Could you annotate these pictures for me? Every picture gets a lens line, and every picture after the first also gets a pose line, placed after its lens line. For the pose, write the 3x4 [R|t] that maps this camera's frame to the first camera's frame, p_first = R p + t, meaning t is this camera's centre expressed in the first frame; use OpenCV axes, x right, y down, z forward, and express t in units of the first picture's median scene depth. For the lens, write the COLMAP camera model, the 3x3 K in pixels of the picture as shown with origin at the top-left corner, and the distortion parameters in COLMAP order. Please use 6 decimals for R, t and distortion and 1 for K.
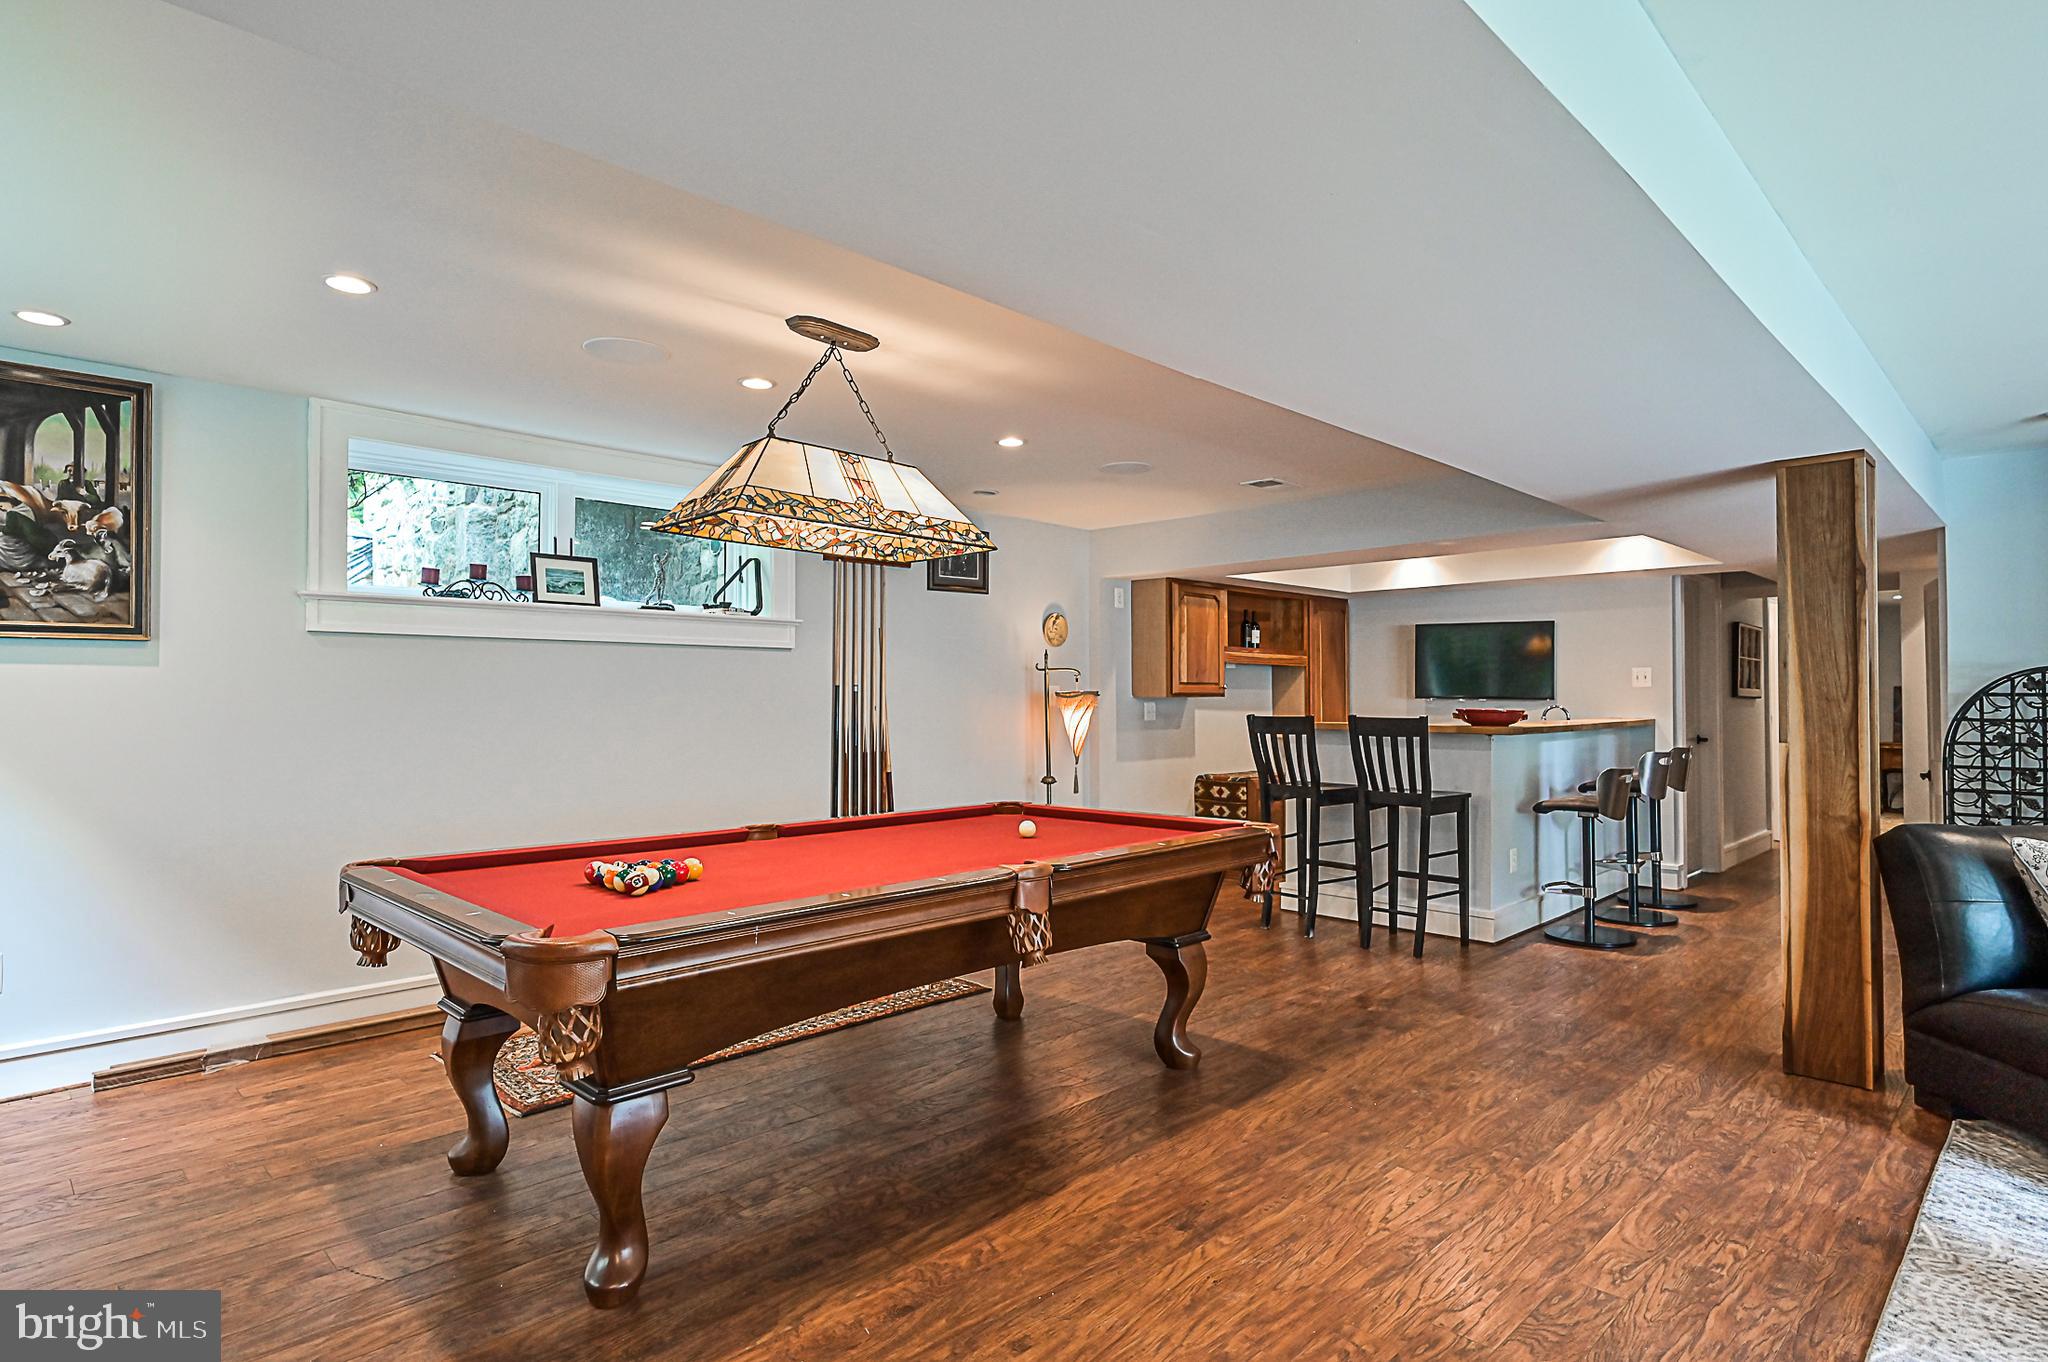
lens RADIAL K [[1086.2, 0, 1024.7], [0, 1086.2, 698.8], [0, 0, 1]] dist [0.005086, -0.000227]
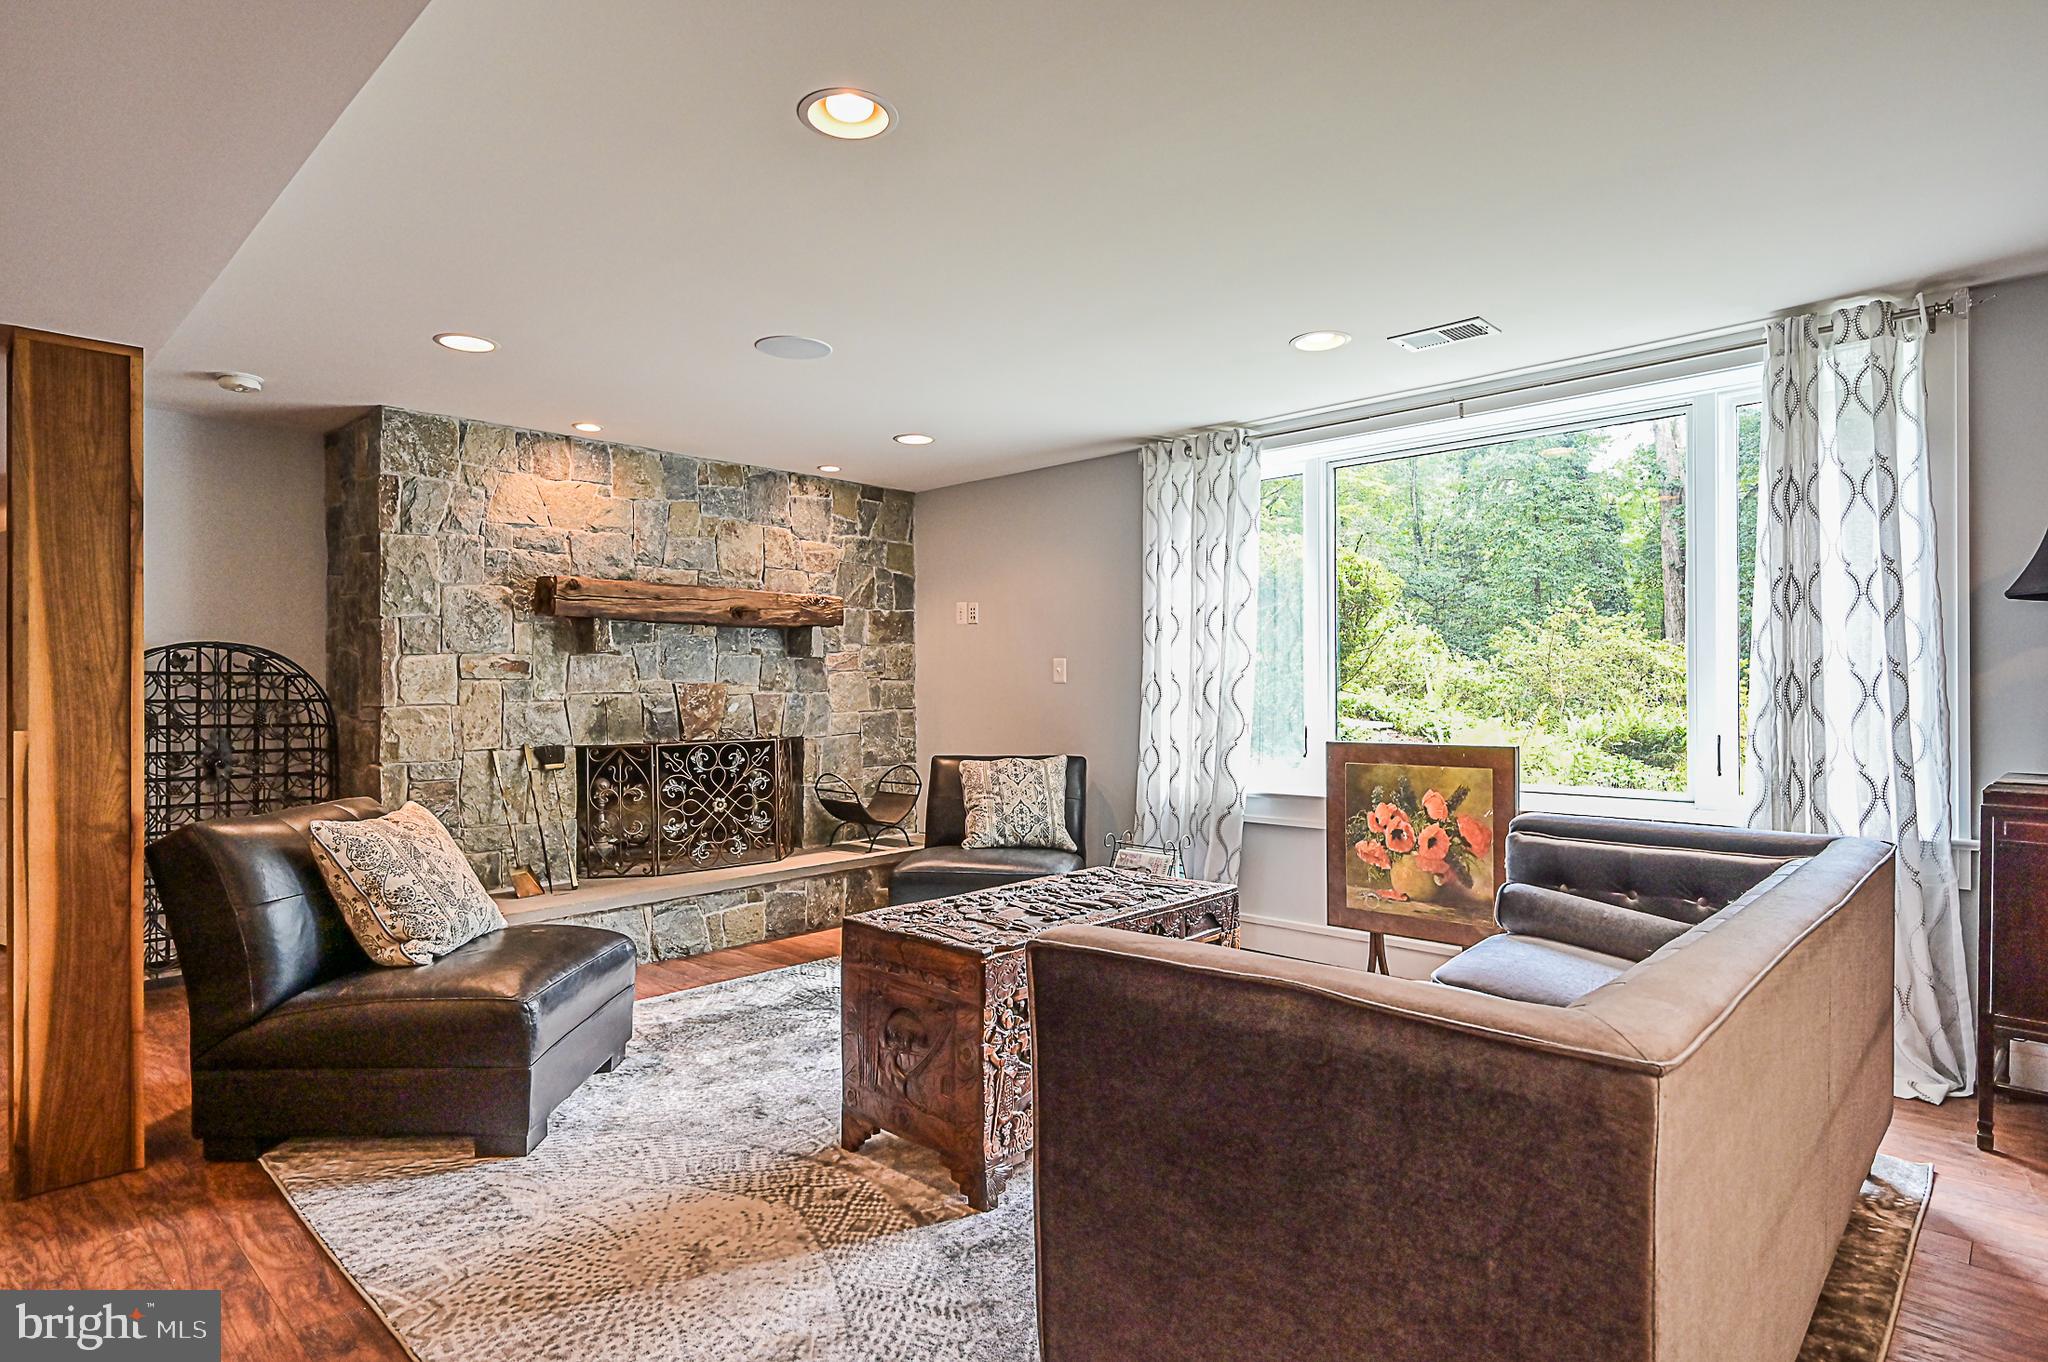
lens RADIAL K [[1086.2, 0, 1026.3], [0, 1086.2, 685.3], [0, 0, 1]] dist [0.005086, -0.000227]
pose [[-0.025297, 0.002542, 0.999677, -0.024760], [-0.000870, 0.999996, -0.002565, 0.012897], [-0.999680, -0.000934, -0.025295, 0.384624]]
